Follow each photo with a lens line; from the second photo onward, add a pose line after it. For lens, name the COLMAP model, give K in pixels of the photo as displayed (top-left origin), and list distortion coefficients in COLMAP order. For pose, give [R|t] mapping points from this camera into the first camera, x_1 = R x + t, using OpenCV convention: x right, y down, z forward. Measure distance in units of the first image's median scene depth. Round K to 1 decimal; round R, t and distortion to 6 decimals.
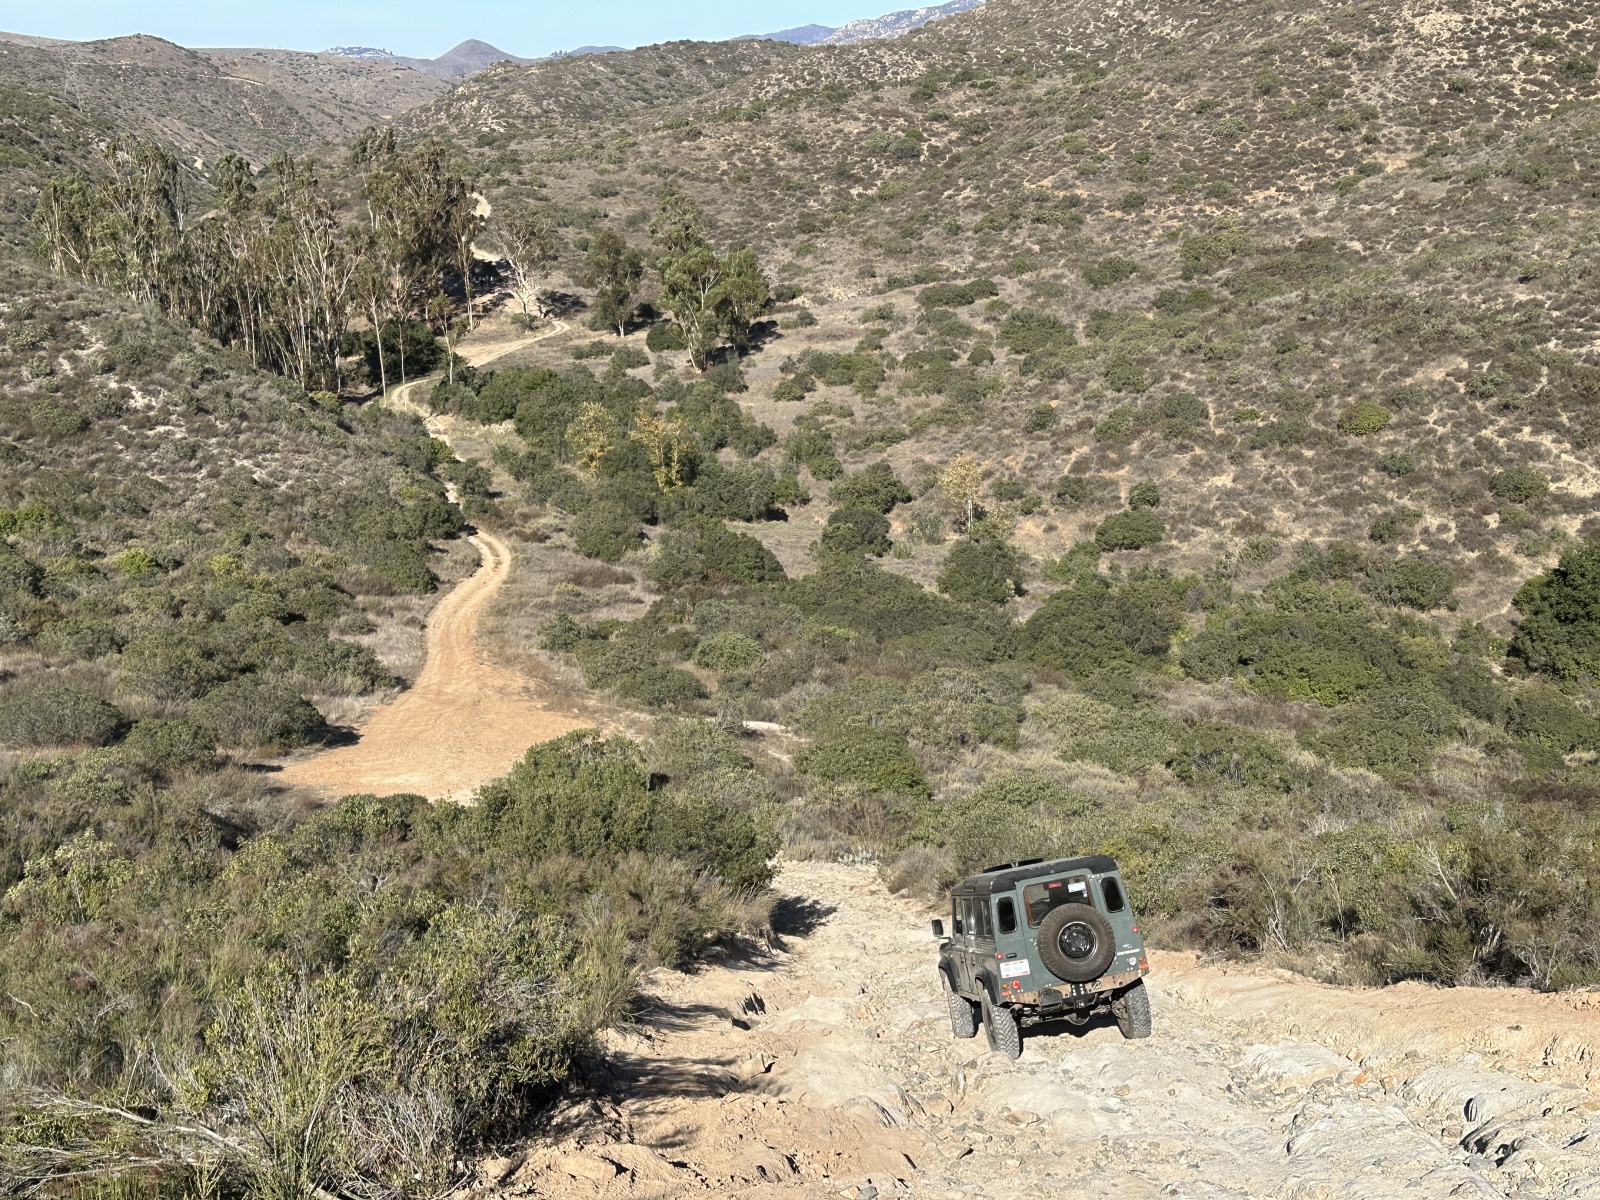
lens RADIAL K [[2073.0, 0, 806.0], [0, 2073.0, 603.7], [0, 0, 1]] dist [0.152557, 0.000000]
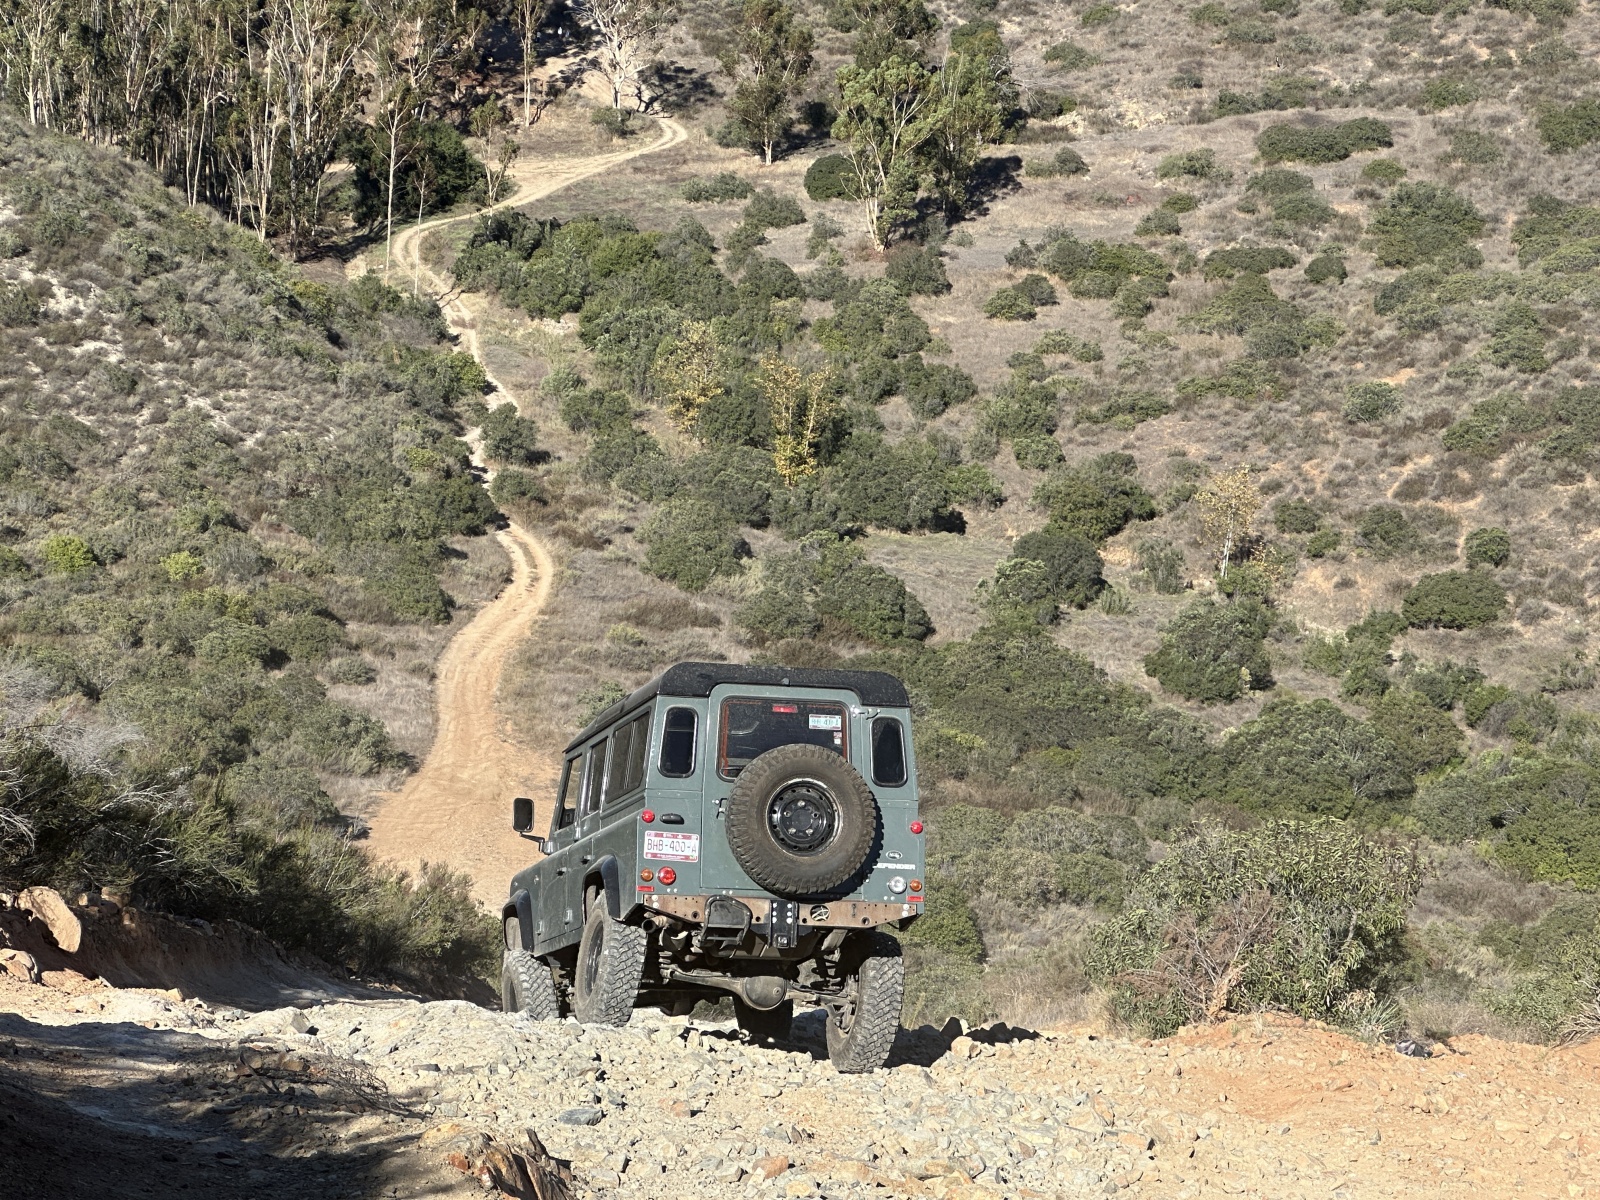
lens RADIAL K [[4003.6, 0, 807.0], [0, 4003.6, 595.0], [0, 0, 1]] dist [0.207098, 0.000000]
pose [[0.993234, 0.087500, -0.076351, 0.036839], [-0.086762, 0.996145, 0.012940, -0.028935], [0.077189, -0.006228, 0.996997, -0.269090]]
